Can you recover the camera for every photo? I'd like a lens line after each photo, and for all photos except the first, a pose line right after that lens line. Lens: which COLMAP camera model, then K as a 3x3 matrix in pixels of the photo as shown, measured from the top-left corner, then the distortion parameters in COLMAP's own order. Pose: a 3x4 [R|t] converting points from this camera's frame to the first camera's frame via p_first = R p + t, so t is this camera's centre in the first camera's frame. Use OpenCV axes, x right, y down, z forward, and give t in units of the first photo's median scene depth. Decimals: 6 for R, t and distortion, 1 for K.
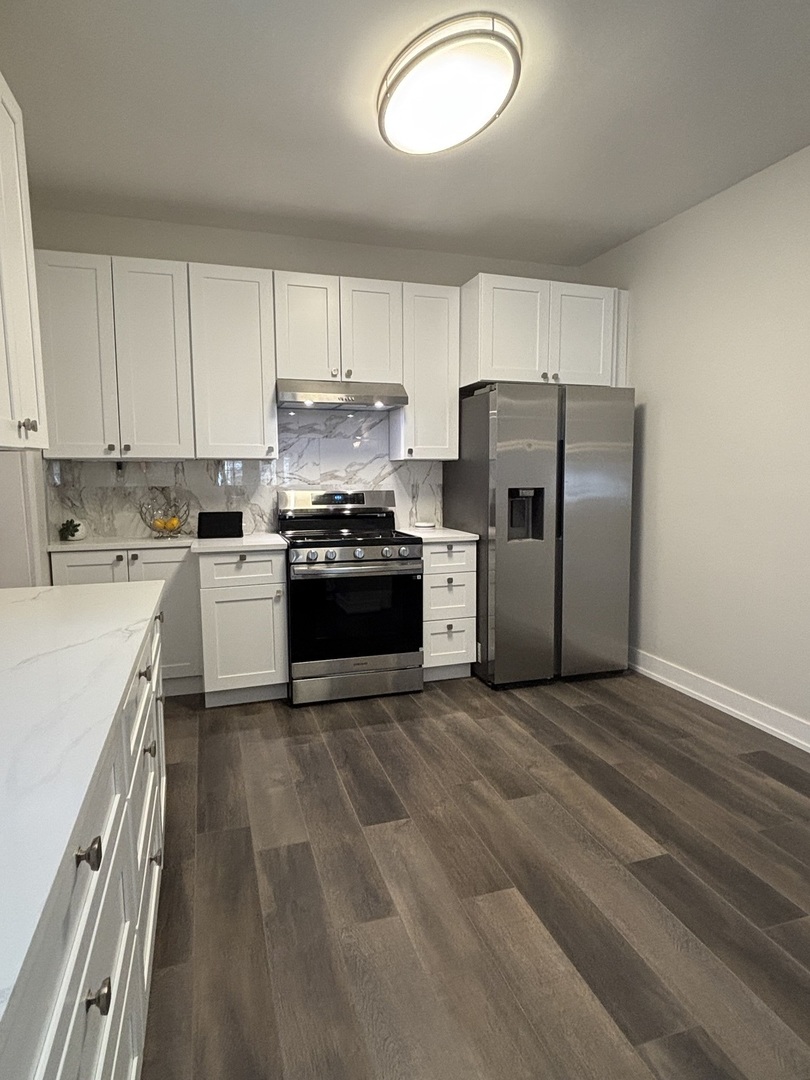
lens RADIAL K [[617.3, 0, 412.7], [0, 617.3, 537.2], [0, 0, 1]] dist [-0.003974, -0.004833]
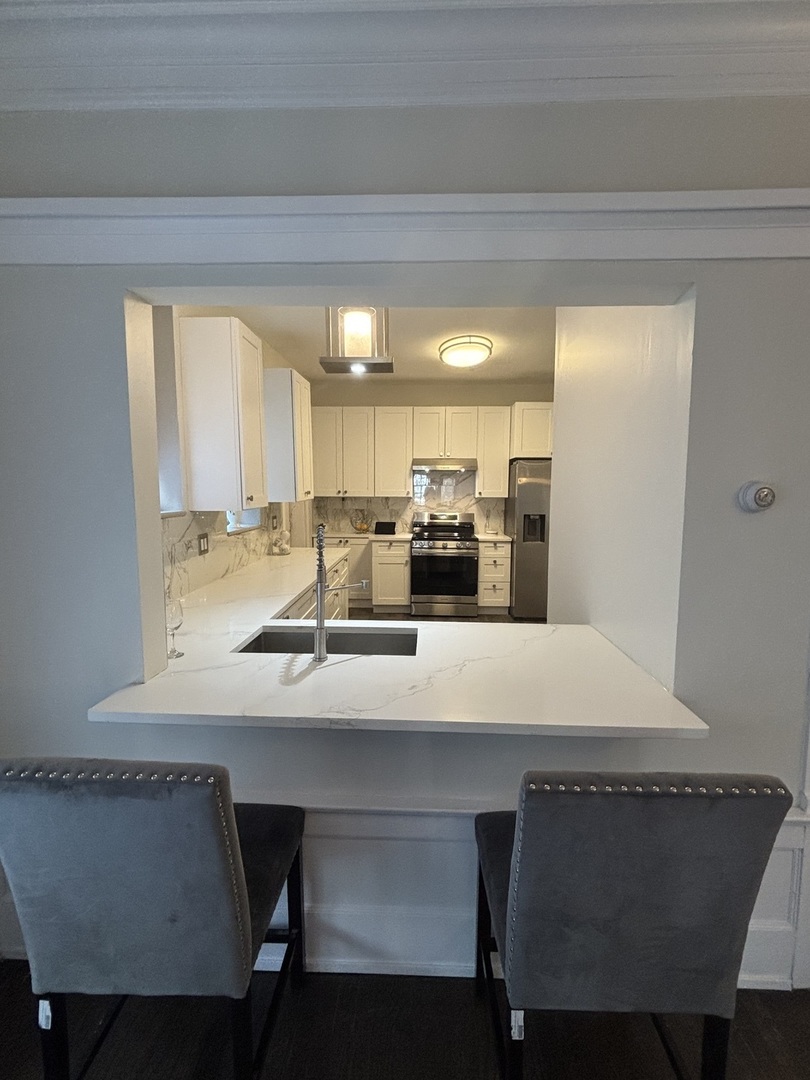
lens RADIAL K [[504.9, 0, 401.0], [0, 504.9, 539.3], [0, 0, 1]] dist [0.004797, -0.000283]
pose [[0.933230, 0.043664, -0.356617, 0.358986], [-0.045629, 0.998954, 0.002906, 0.010132], [0.356371, 0.013560, 0.934246, -0.593320]]
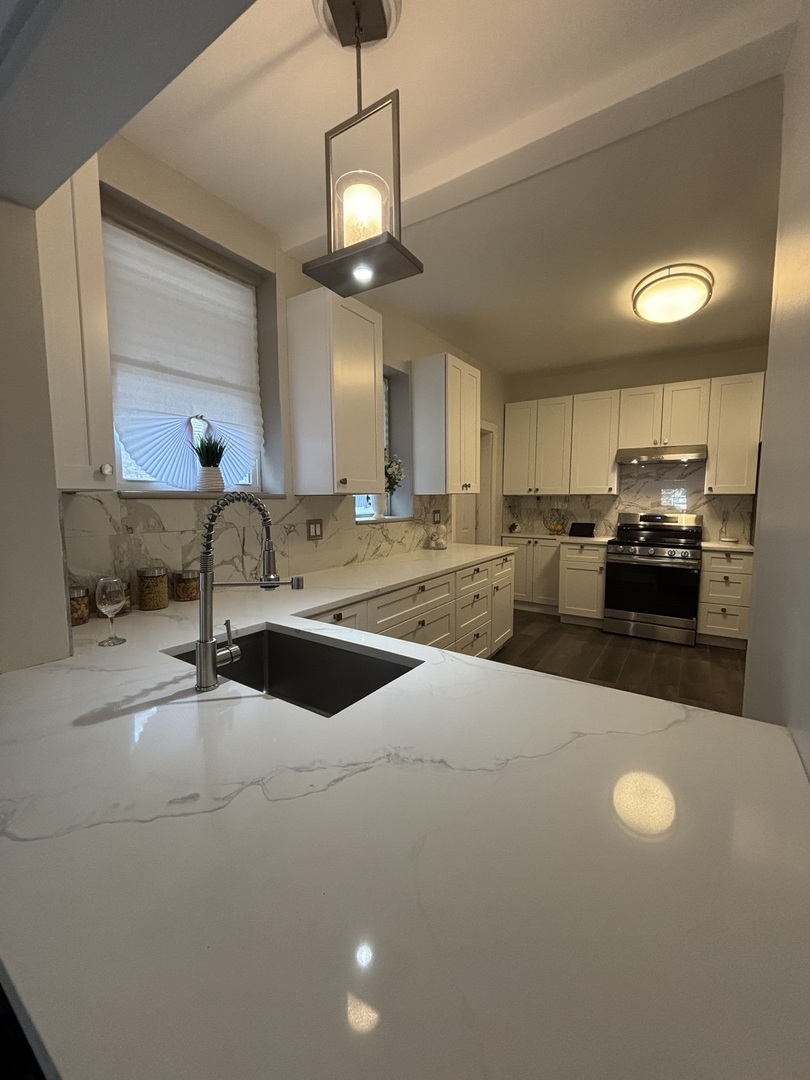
lens RADIAL K [[432.9, 0, 404.9], [0, 432.9, 536.4], [0, 0, 1]] dist [0.002009, 0.000454]
pose [[0.612300, 0.073479, -0.787204, 0.408541], [-0.088736, 0.995768, 0.023926, 0.016389], [0.785630, 0.055204, 0.616229, -0.238826]]
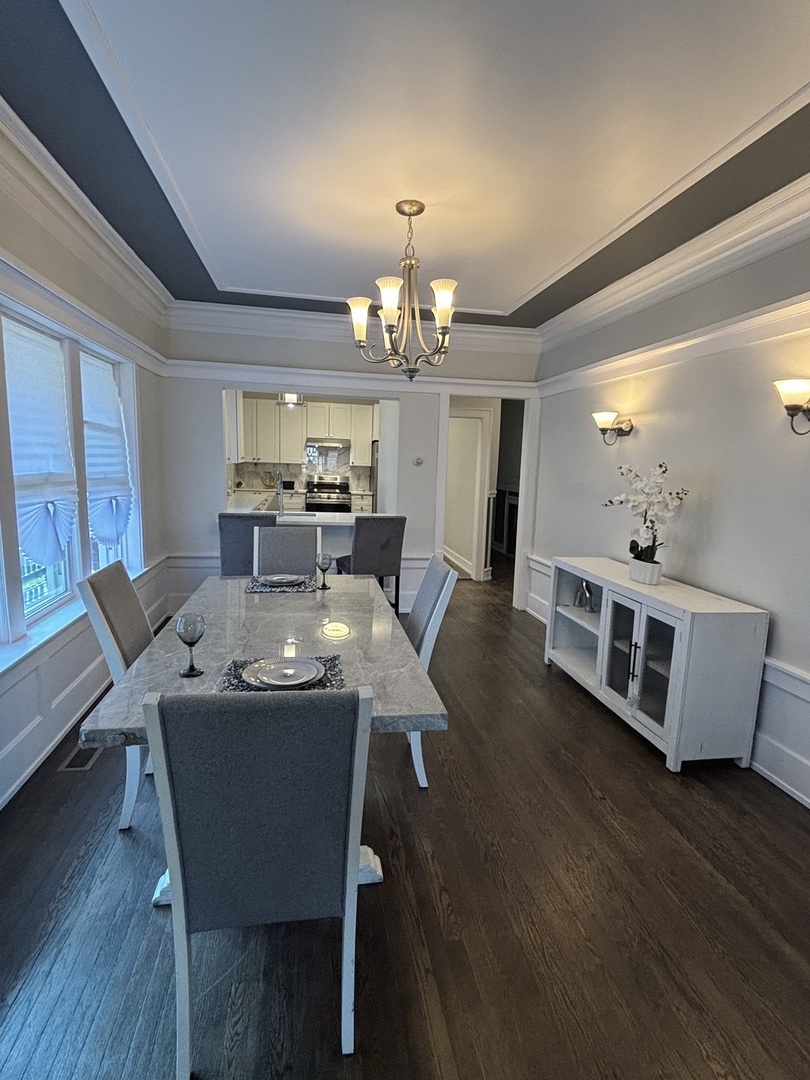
lens RADIAL K [[551.3, 0, 415.7], [0, 551.3, 543.6], [0, 0, 1]] dist [0.009575, -0.003318]
pose [[0.990522, 0.056661, -0.125121, 0.678332], [-0.052348, 0.997925, 0.037497, 0.133444], [0.126986, -0.030591, 0.991433, -1.635630]]
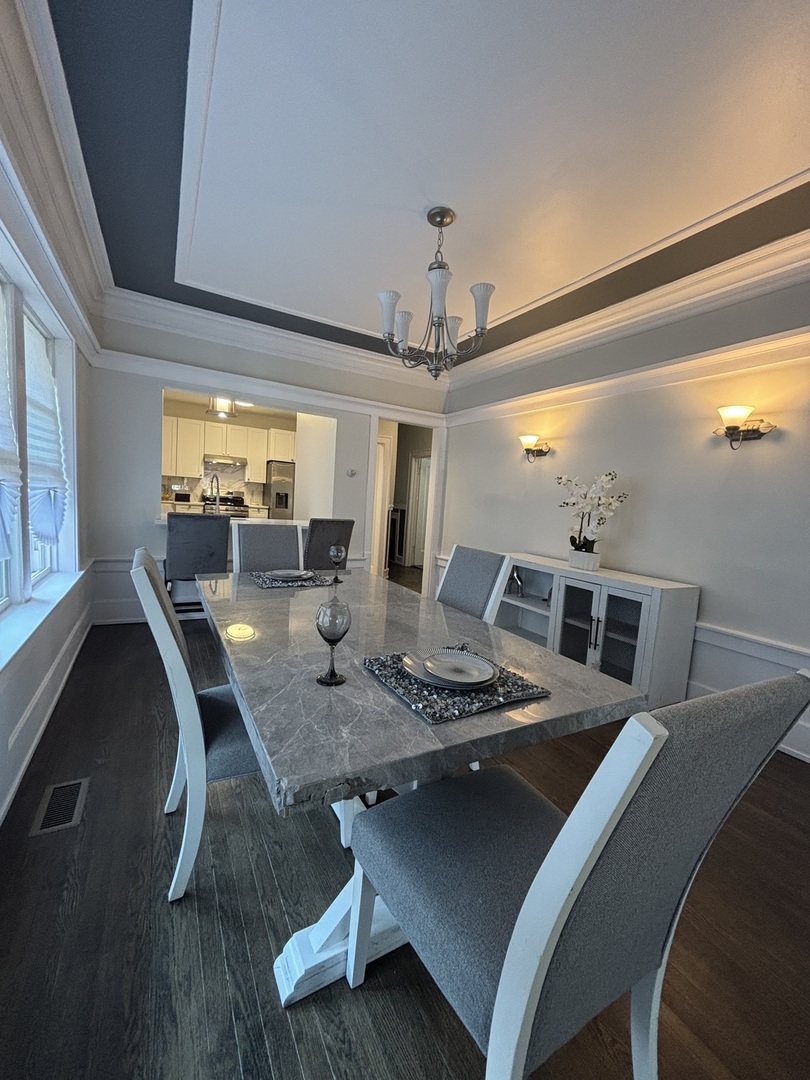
lens RADIAL K [[432.9, 0, 410.0], [0, 432.9, 538.1], [0, 0, 1]] dist [0.002009, 0.000454]
pose [[0.976338, 0.050818, 0.210195, 0.383666], [-0.047258, 0.998642, -0.021929, 0.187764], [-0.211024, 0.011477, 0.977413, -1.469466]]
